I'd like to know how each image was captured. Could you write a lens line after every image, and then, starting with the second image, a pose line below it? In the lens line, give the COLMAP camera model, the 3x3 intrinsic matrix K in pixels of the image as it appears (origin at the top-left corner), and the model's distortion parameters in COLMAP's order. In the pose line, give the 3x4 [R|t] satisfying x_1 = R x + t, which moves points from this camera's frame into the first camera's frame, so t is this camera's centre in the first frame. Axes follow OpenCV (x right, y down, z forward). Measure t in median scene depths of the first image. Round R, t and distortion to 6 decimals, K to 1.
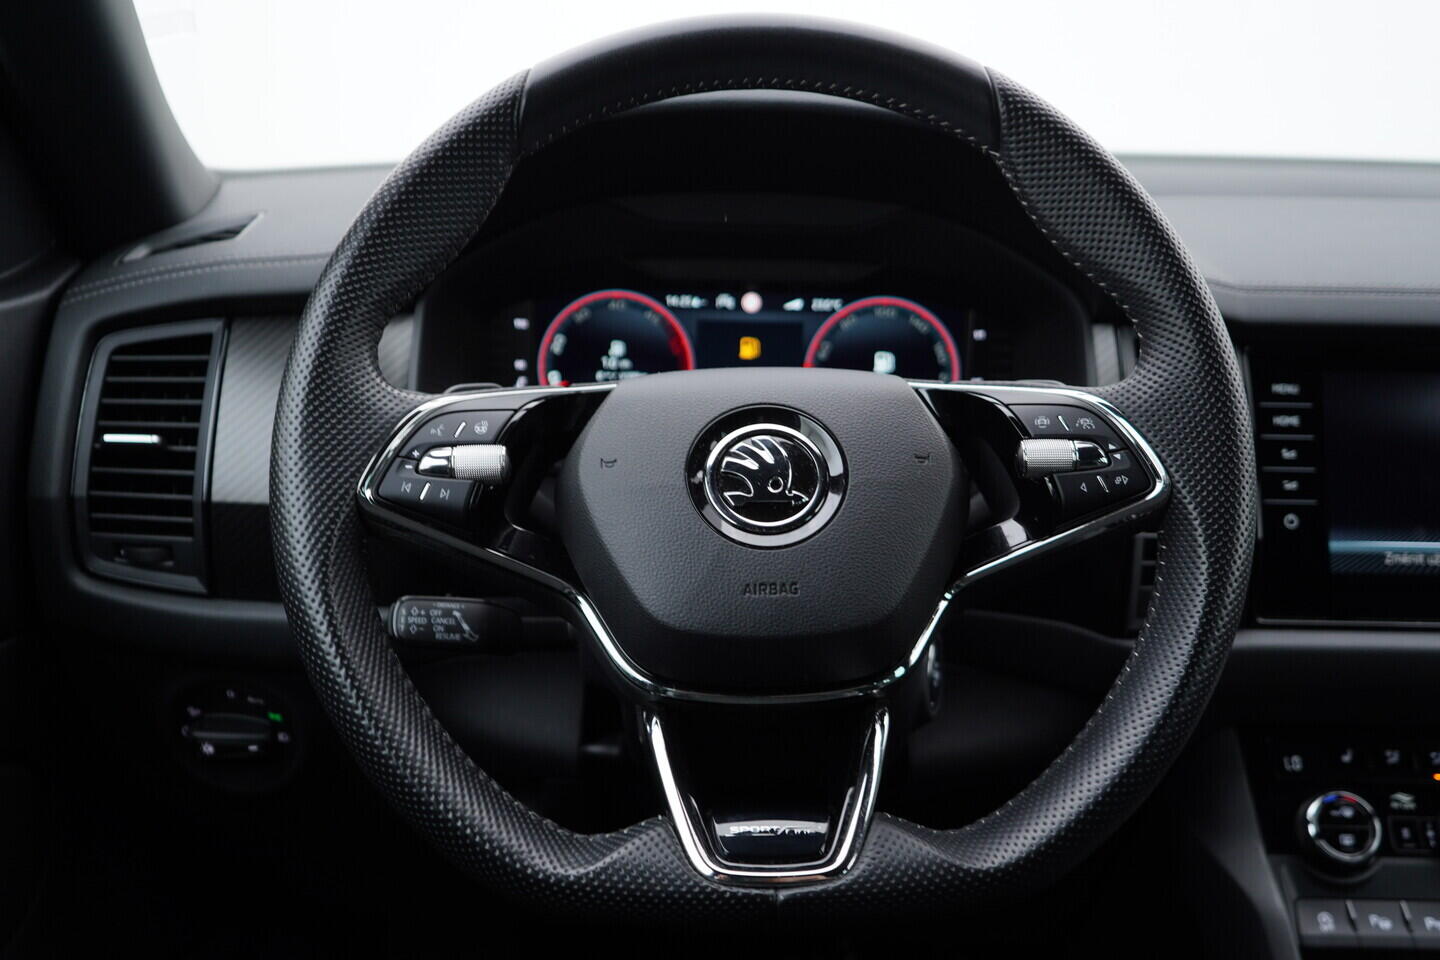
lens RADIAL K [[1480.0, 0, 720.0], [0, 1480.0, 480.0], [0, 0, 1]] dist [-0.004235, 0.017360]
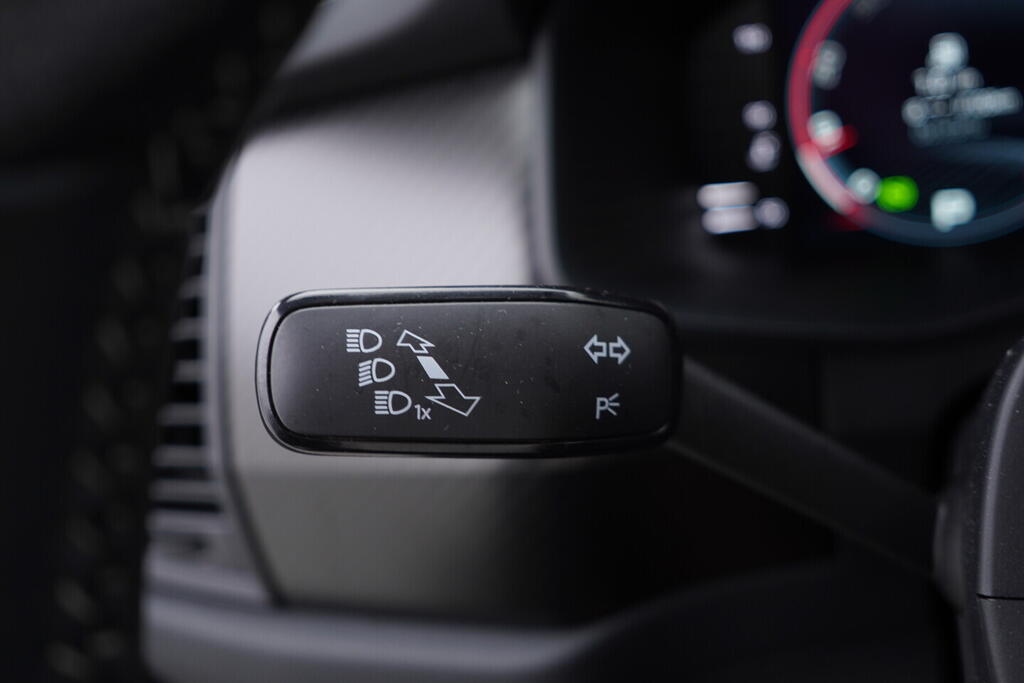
lens RADIAL K [[1052.4, 0, 512.0], [0, 1052.4, 341.5], [0, 0, 1]] dist [-0.004235, 0.017360]
pose [[0.924619, -0.076806, -0.373070, -0.089684], [0.141750, 0.978492, 0.149865, -0.074677], [0.353536, -0.191450, 0.915620, 0.662524]]
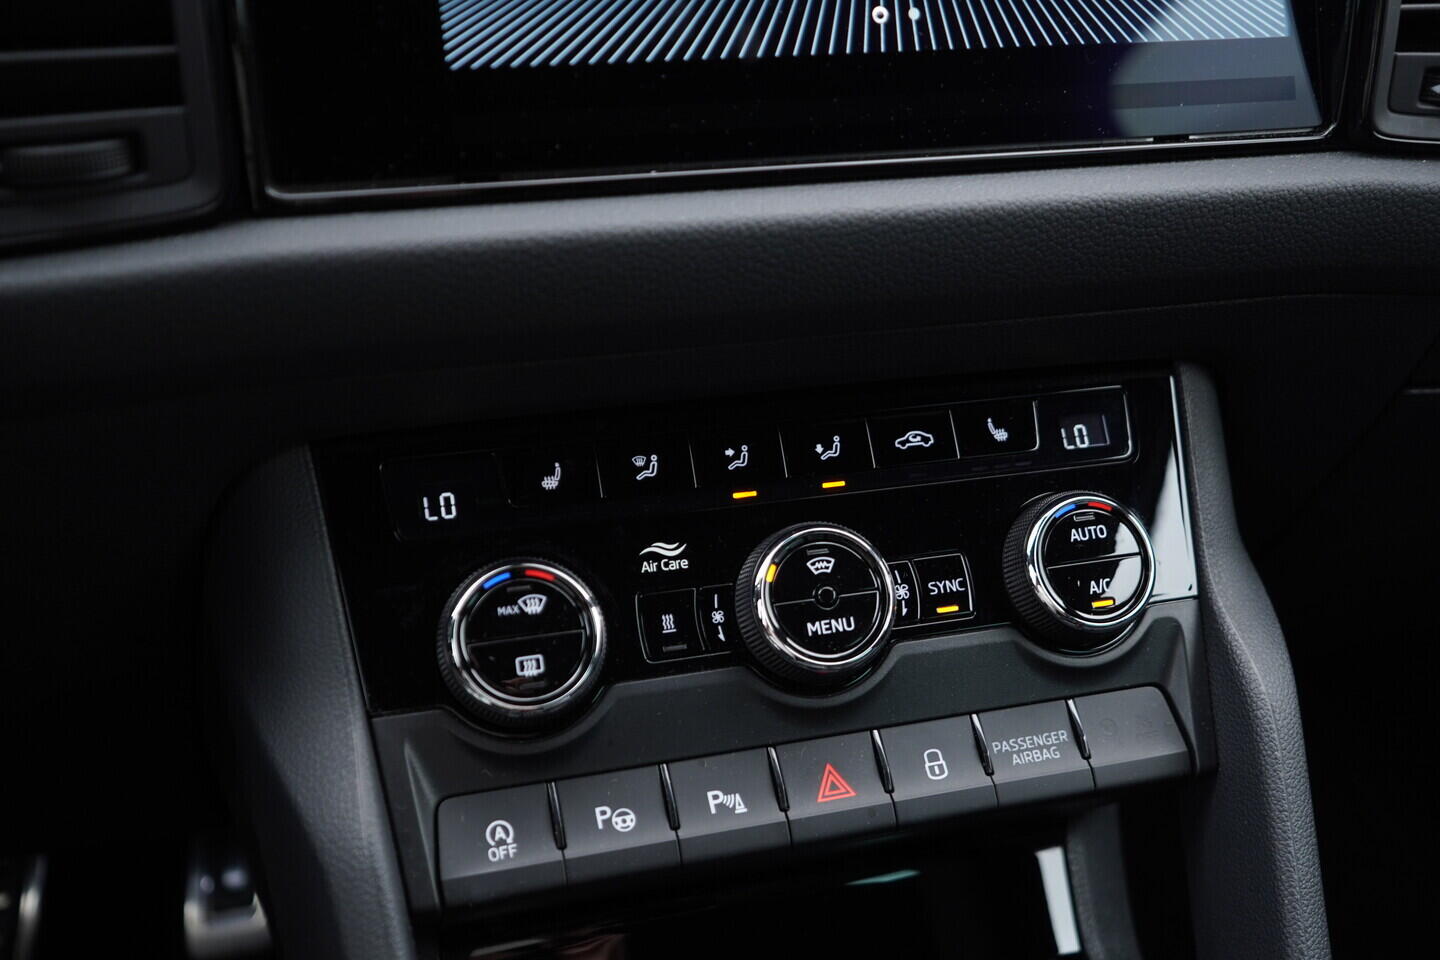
lens RADIAL K [[1480.0, 0, 720.0], [0, 1480.0, 480.0], [0, 0, 1]] dist [-0.004235, 0.017360]
pose [[0.963413, -0.125436, 0.236856, 0.373568], [0.068524, 0.969630, 0.234782, 0.083029], [-0.259113, -0.209962, 0.942750, 0.557875]]
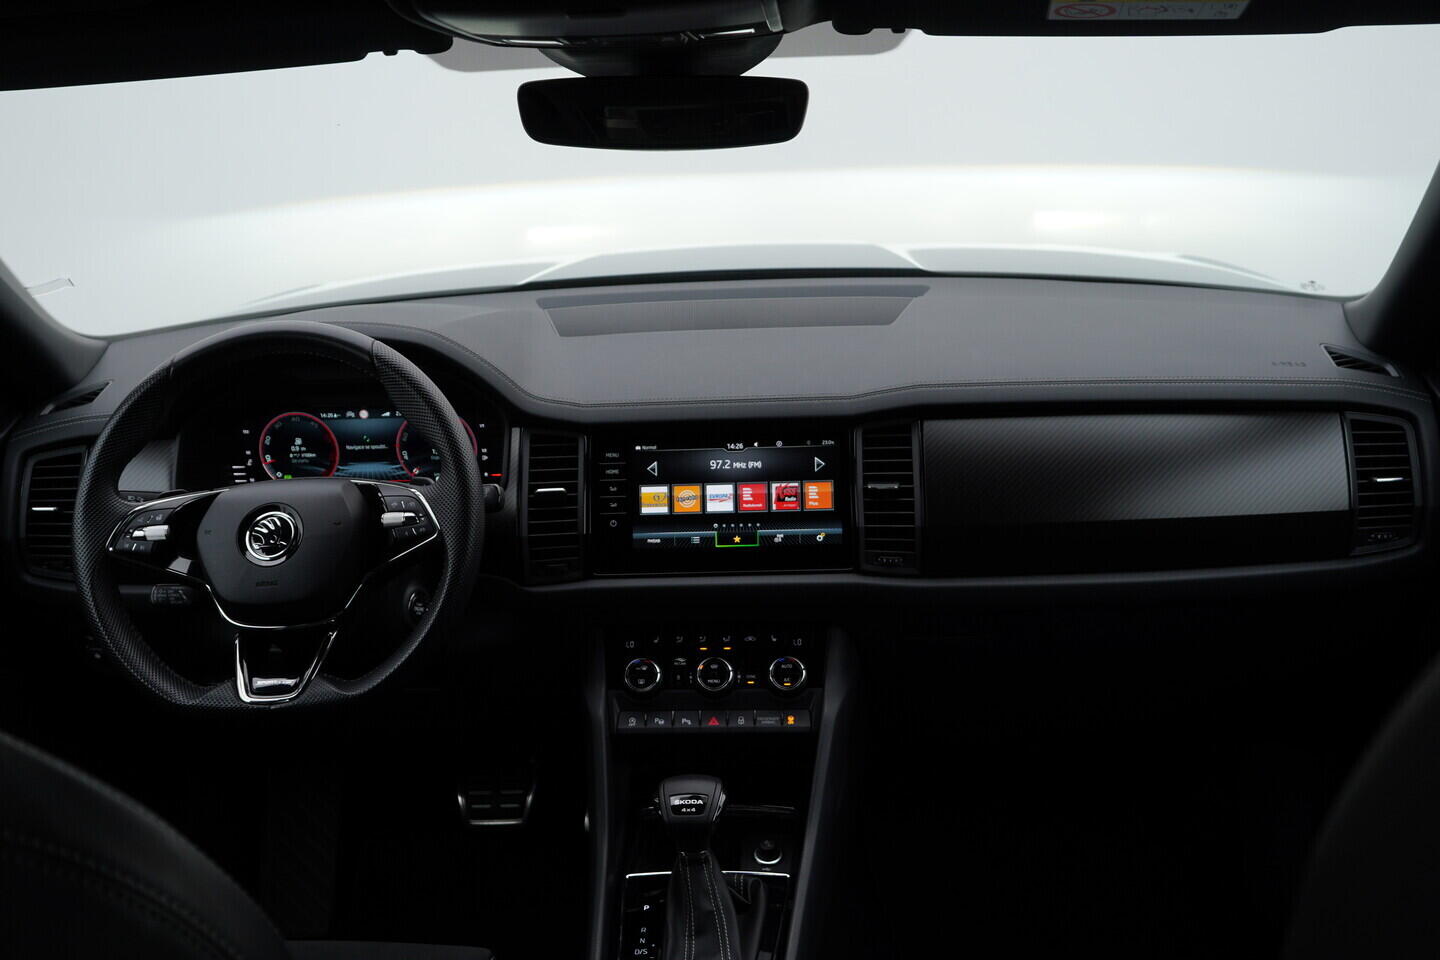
lens RADIAL K [[1480.0, 0, 720.0], [0, 1480.0, 480.0], [0, 0, 1]] dist [-0.004235, 0.017360]
pose [[0.995618, -0.044729, -0.082120, 0.696283], [0.050668, 0.996136, 0.071730, -0.165057], [0.078594, -0.075577, 0.994038, -0.950895]]
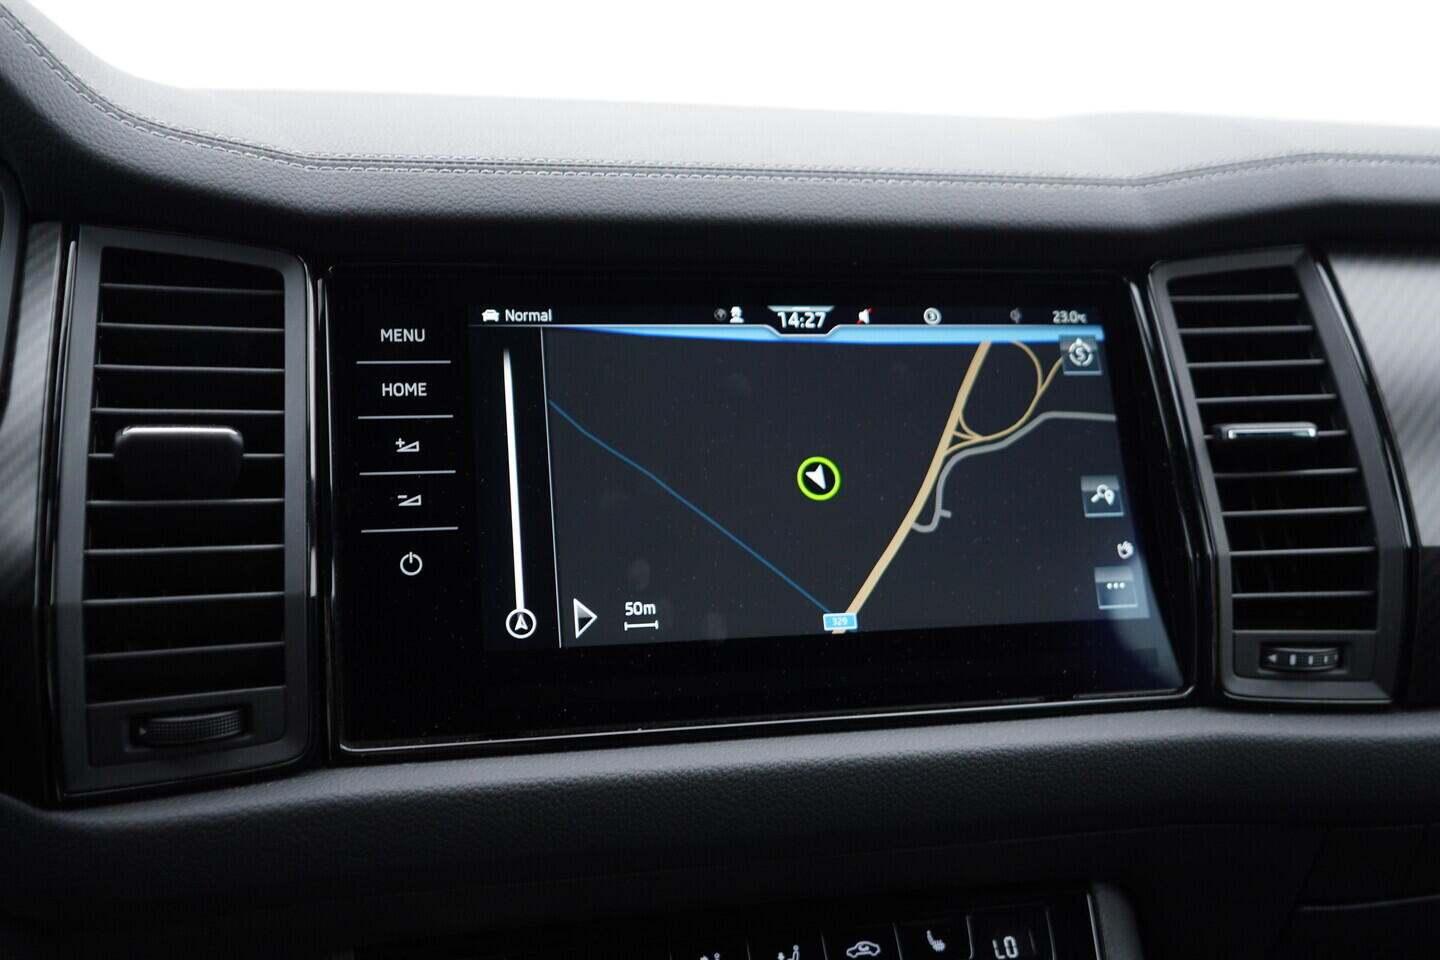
lens RADIAL K [[1480.0, 0, 720.0], [0, 1480.0, 480.0], [0, 0, 1]] dist [-0.004235, 0.017360]
pose [[0.971860, -0.045278, 0.231168, 0.374045], [0.069183, 0.992938, -0.096371, 0.058402], [-0.225172, 0.109652, 0.968129, 0.434359]]
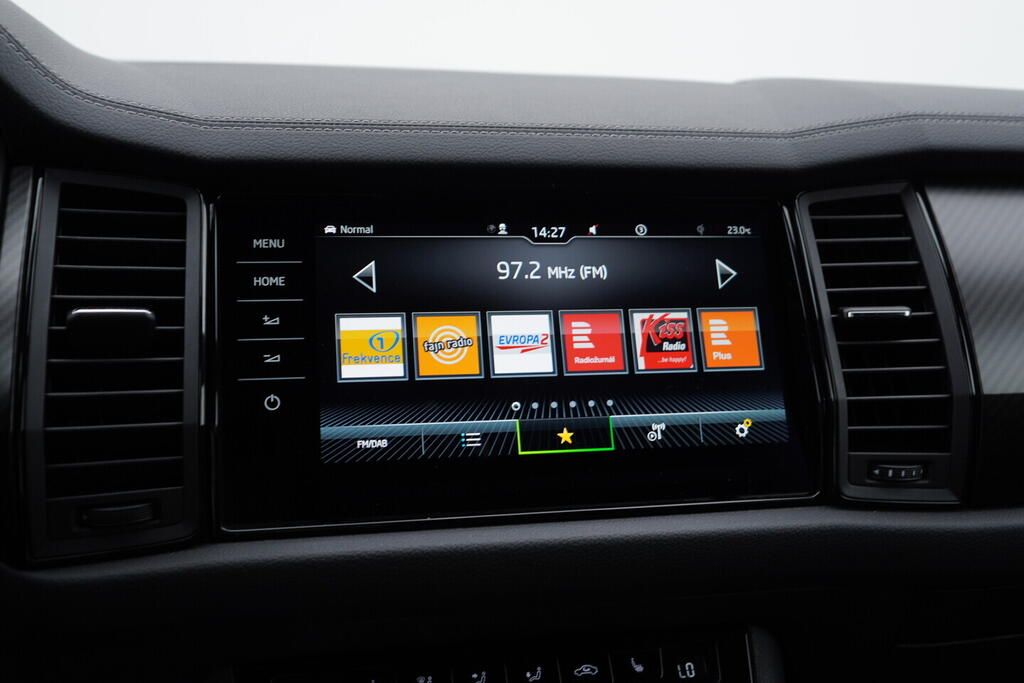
lens RADIAL K [[1052.4, 0, 512.0], [0, 1052.4, 341.5], [0, 0, 1]] dist [-0.004235, 0.017360]
pose [[0.977874, -0.041892, 0.204959, 0.400201], [0.059206, 0.995108, -0.079084, 0.048133], [-0.200643, 0.089469, 0.975570, 0.413242]]
